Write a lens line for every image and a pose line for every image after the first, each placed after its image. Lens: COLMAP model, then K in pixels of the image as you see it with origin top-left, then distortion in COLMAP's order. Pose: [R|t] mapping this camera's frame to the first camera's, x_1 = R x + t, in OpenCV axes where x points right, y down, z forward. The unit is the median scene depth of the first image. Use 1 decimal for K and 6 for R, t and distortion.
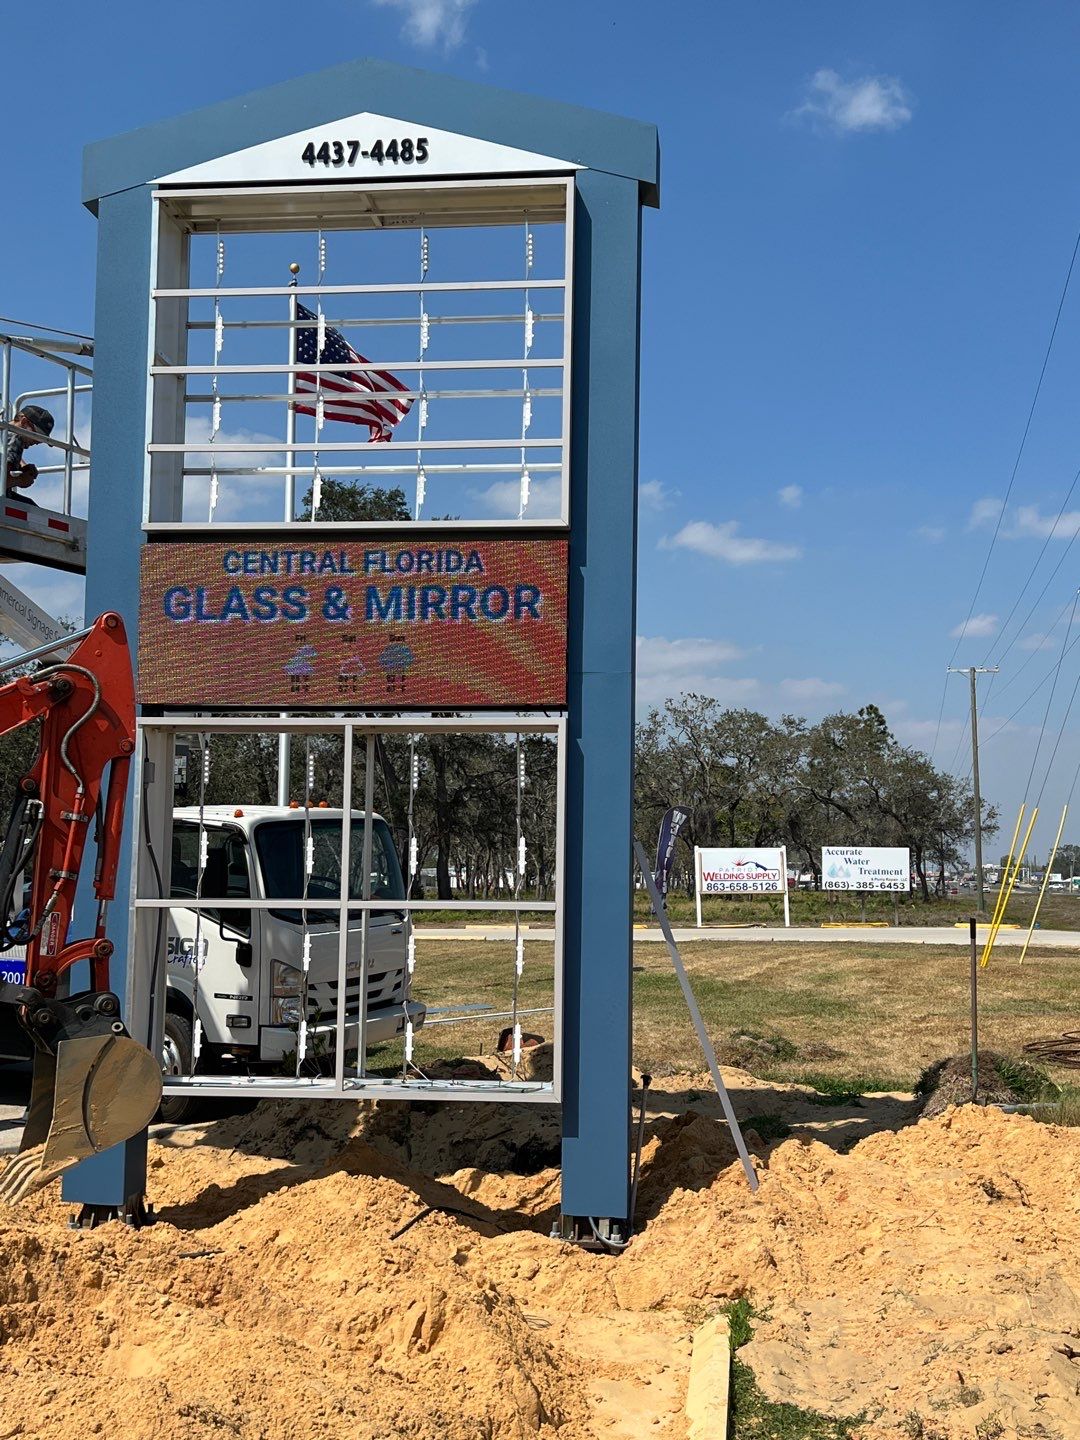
lens RADIAL K [[1693.7, 0, 545.0], [0, 1693.7, 726.8], [0, 0, 1]] dist [0.109361, 0.000000]
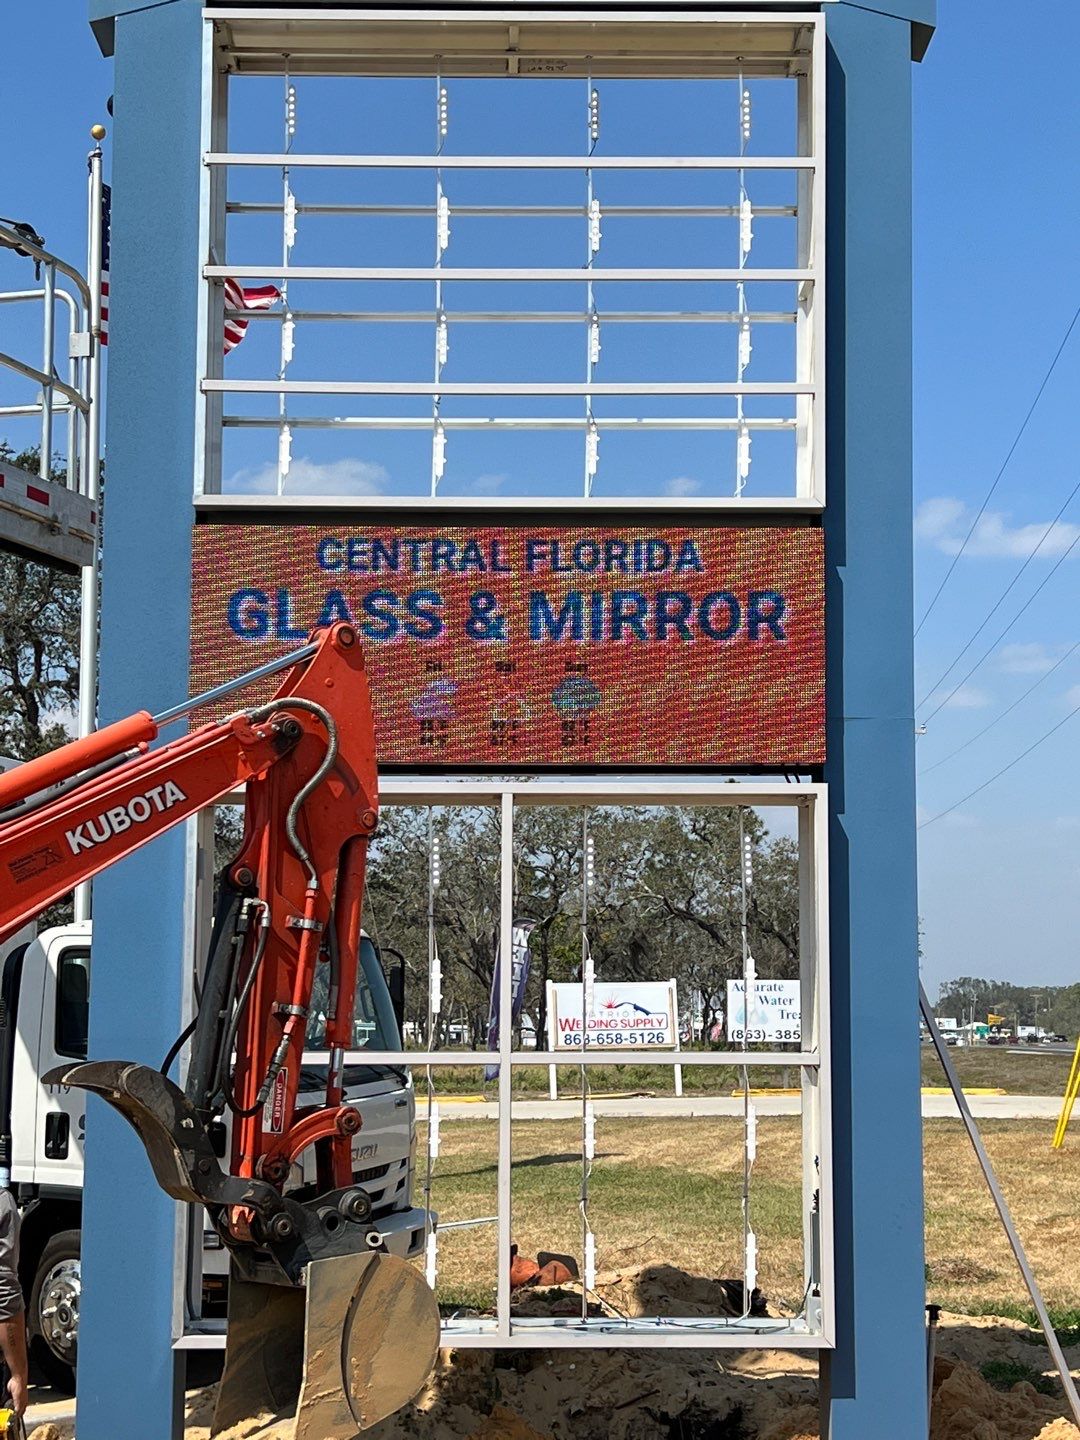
lens RADIAL K [[2443.1, 0, 541.0], [0, 2443.1, 723.4], [0, 0, 1]] dist [0.129182, 0.000000]
pose [[0.991855, 0.007059, 0.127175, -0.223521], [-0.002512, 0.999353, -0.035876, 0.005847], [-0.127346, 0.035265, 0.991231, 0.022876]]
